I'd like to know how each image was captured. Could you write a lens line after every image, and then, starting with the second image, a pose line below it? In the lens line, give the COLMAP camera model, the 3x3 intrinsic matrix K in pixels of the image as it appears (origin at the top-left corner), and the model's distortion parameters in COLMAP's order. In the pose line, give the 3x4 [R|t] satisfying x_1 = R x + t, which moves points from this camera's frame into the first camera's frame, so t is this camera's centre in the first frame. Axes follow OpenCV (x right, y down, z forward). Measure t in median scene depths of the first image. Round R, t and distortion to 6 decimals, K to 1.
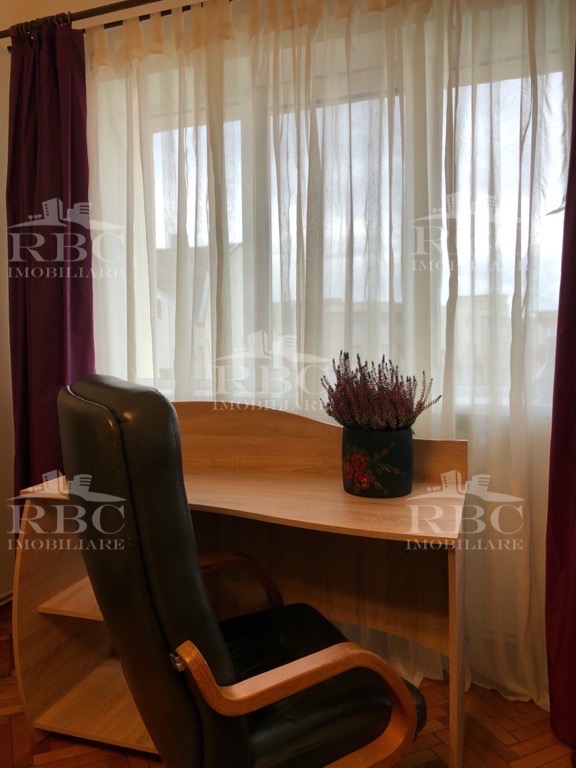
lens RADIAL K [[644.5, 0, 293.9], [0, 644.5, 379.5], [0, 0, 1]] dist [0.019311, 0.001687]
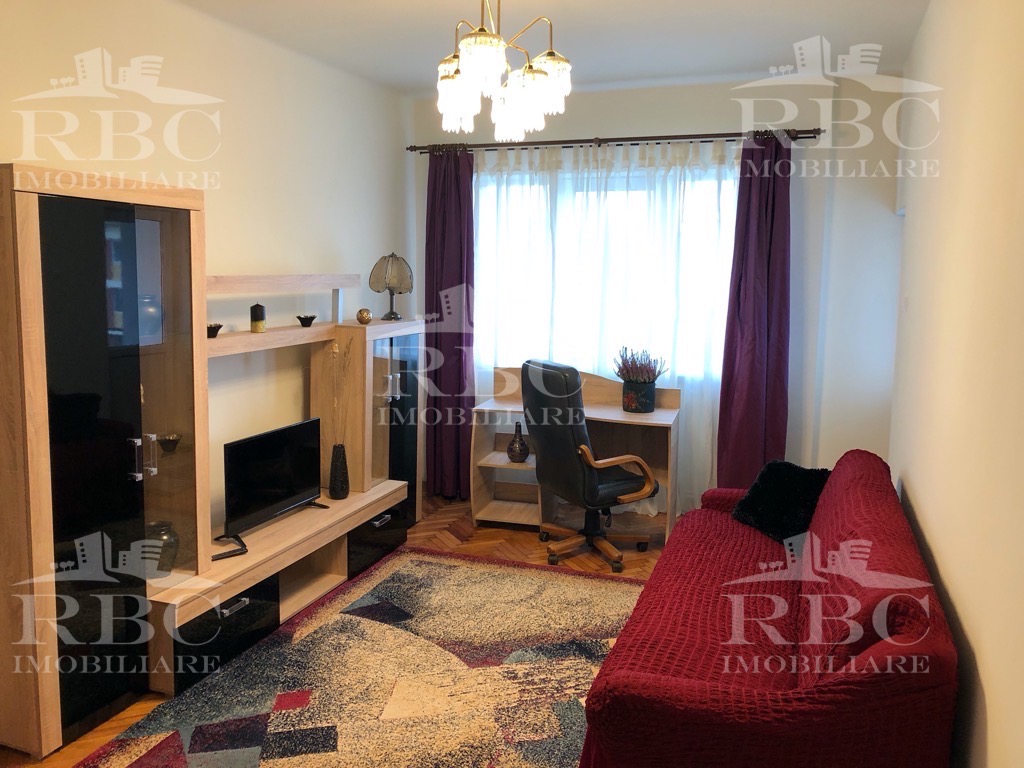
lens RADIAL K [[859.3, 0, 505.4], [0, 859.3, 380.8], [0, 0, 1]] dist [0.019311, 0.001687]
pose [[0.999852, 0.016109, 0.006119, -0.333392], [-0.016521, 0.997077, 0.074592, -0.137382], [-0.004899, -0.074682, 0.997195, -1.857589]]
